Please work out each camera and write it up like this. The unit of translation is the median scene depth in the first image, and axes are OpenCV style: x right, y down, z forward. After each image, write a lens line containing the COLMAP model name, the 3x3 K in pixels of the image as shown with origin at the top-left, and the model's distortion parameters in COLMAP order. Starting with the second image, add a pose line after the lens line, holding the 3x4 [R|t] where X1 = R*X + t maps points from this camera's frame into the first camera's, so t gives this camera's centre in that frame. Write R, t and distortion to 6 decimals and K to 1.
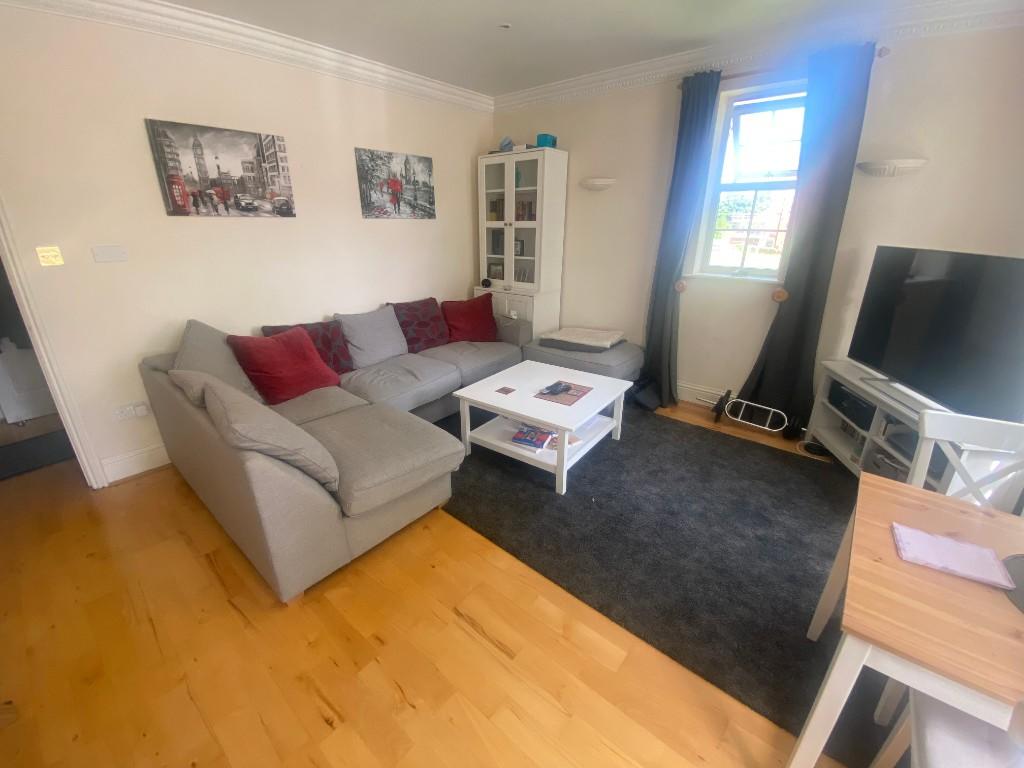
lens RADIAL K [[420.6, 0, 512.0], [0, 420.6, 384.0], [0, 0, 1]] dist [0.000370, -0.000075]
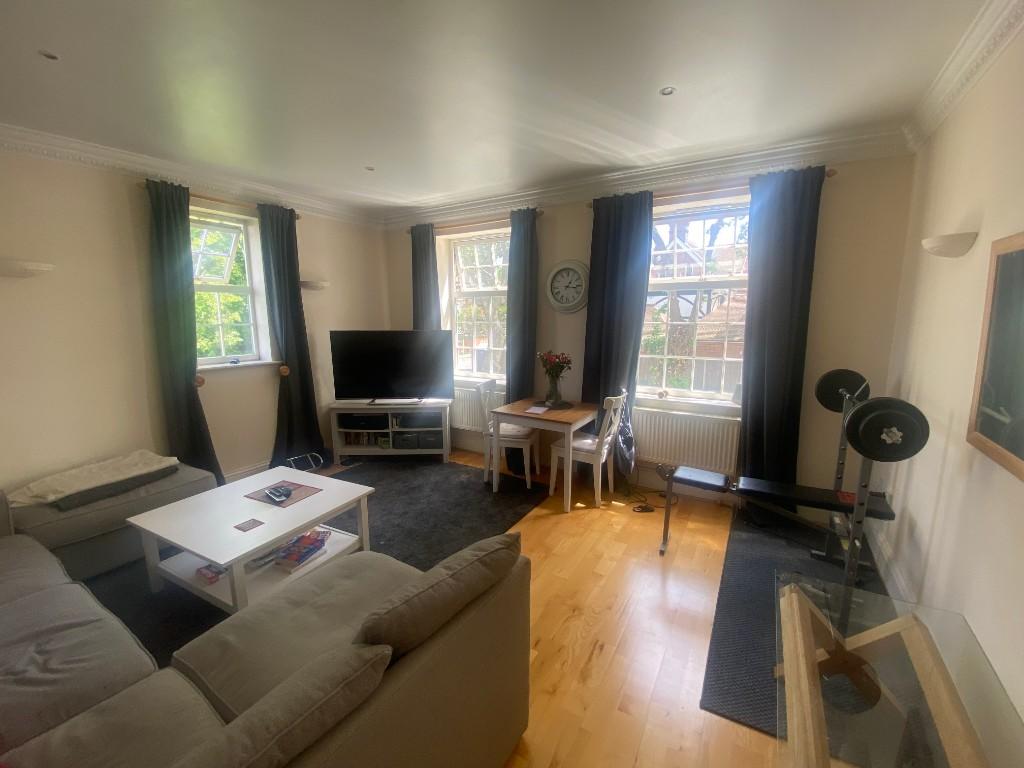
lens RADIAL K [[420.6, 0, 512.0], [0, 420.6, 384.0], [0, 0, 1]] dist [0.000370, -0.000075]
pose [[-0.171666, -0.160869, 0.971932, -0.841140], [0.355708, 0.909901, 0.213428, -0.222359], [-0.918696, 0.382362, -0.098977, 0.554993]]
